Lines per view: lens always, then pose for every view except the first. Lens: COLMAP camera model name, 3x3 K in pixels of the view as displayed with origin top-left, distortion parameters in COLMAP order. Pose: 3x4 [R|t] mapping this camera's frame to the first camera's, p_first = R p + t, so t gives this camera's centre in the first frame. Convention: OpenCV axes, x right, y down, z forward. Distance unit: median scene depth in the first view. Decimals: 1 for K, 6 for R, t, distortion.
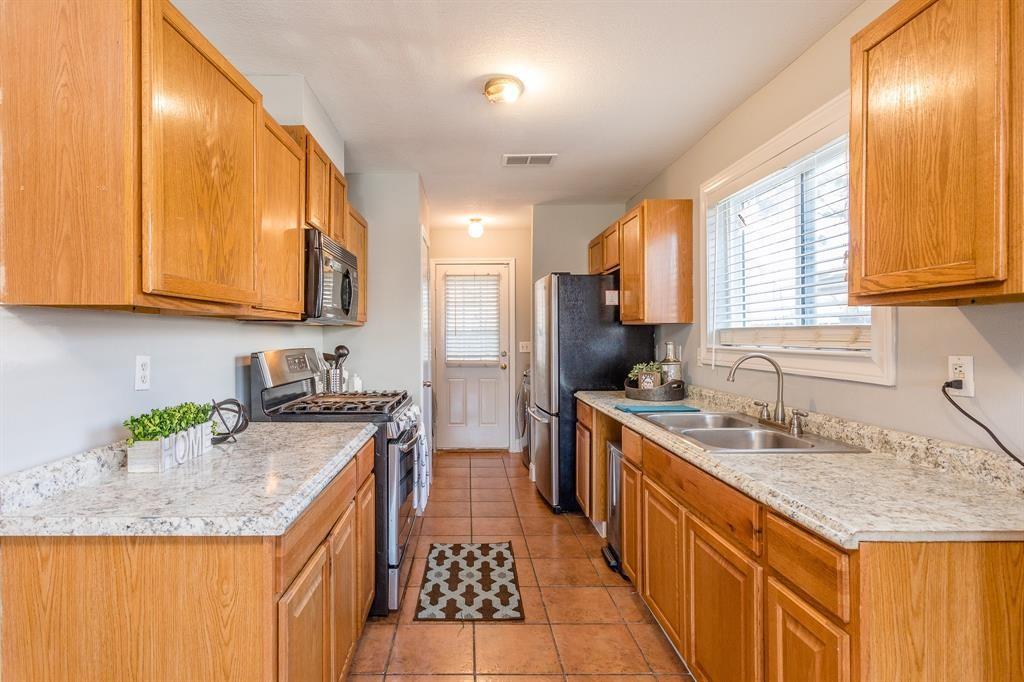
lens RADIAL K [[498.9, 0, 488.9], [0, 498.9, 339.8], [0, 0, 1]] dist [-0.003249, 0.000271]
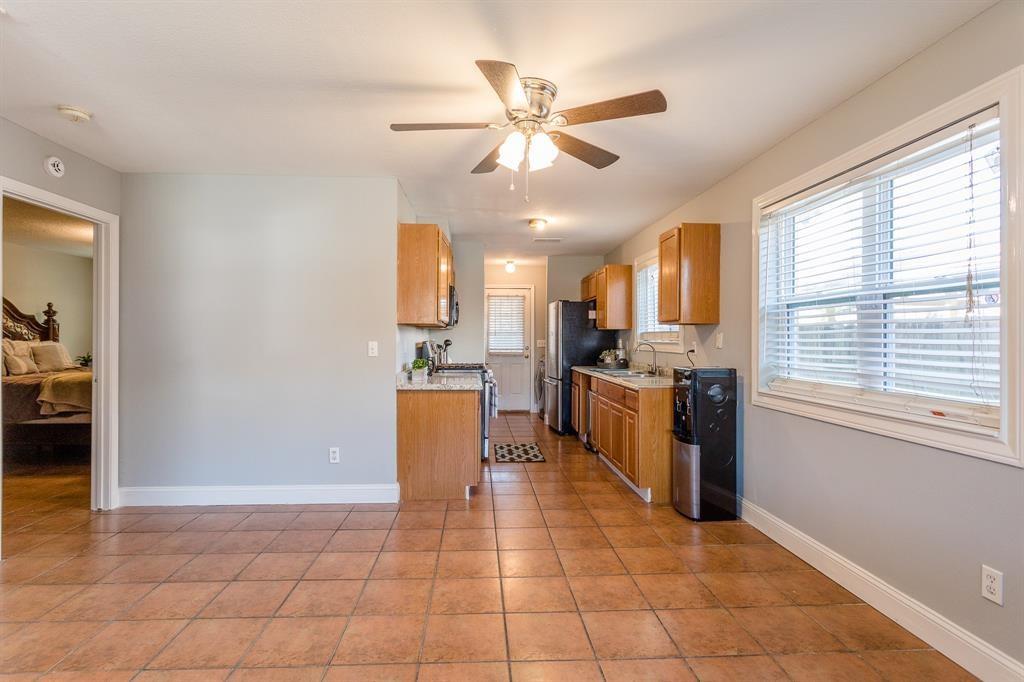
lens RADIAL K [[498.8, 0, 500.4], [0, 498.8, 338.1], [0, 0, 1]] dist [-0.002663, 0.000095]
pose [[0.999933, 0.006870, 0.009336, -0.103035], [-0.006793, 0.999943, -0.008294, 0.018002], [-0.009392, 0.008230, 0.999922, -0.815576]]
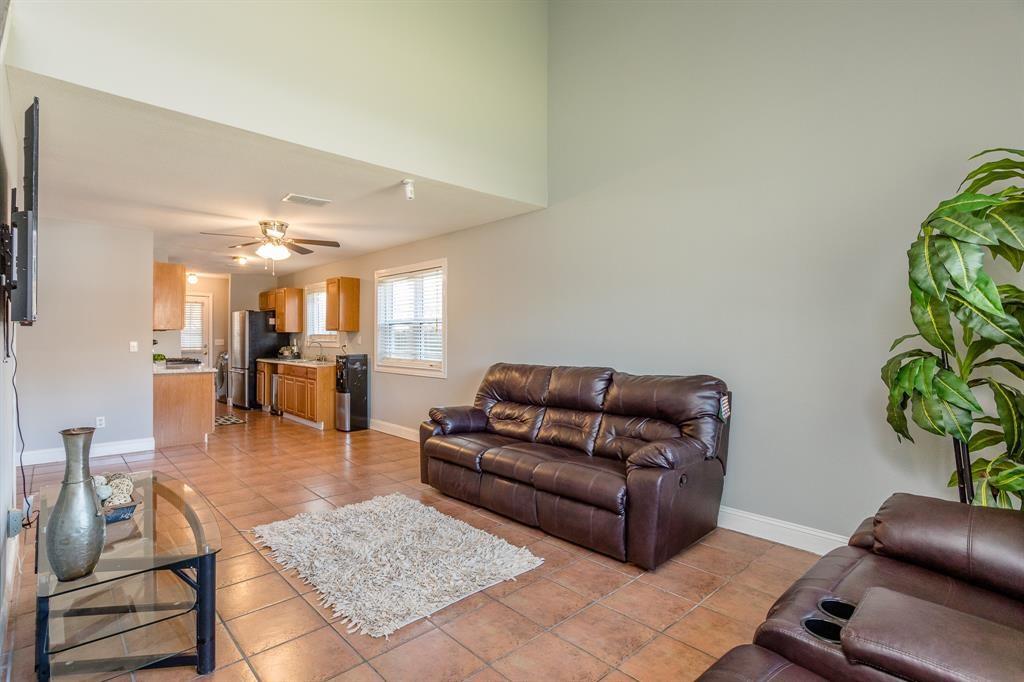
lens RADIAL K [[498.8, 0, 500.4], [0, 498.8, 338.1], [0, 0, 1]] dist [-0.002663, 0.000095]
pose [[0.763108, 0.005766, 0.646245, -0.509971], [-0.002022, 0.999977, -0.006535, 0.014845], [-0.646267, 0.003680, 0.763102, -1.699544]]
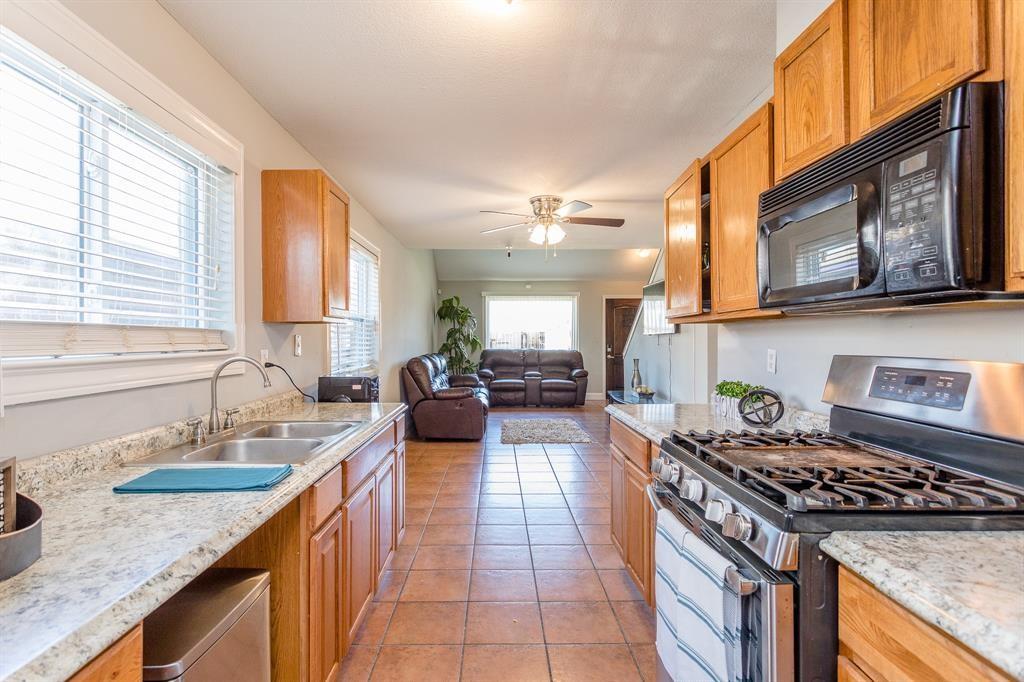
lens RADIAL K [[498.8, 0, 500.4], [0, 498.8, 338.1], [0, 0, 1]] dist [-0.002663, 0.000095]
pose [[-0.999294, 0.003989, 0.037352, 0.014298], [0.004384, 0.999935, 0.010520, -0.008795], [-0.037308, 0.010676, -0.999247, 1.186802]]
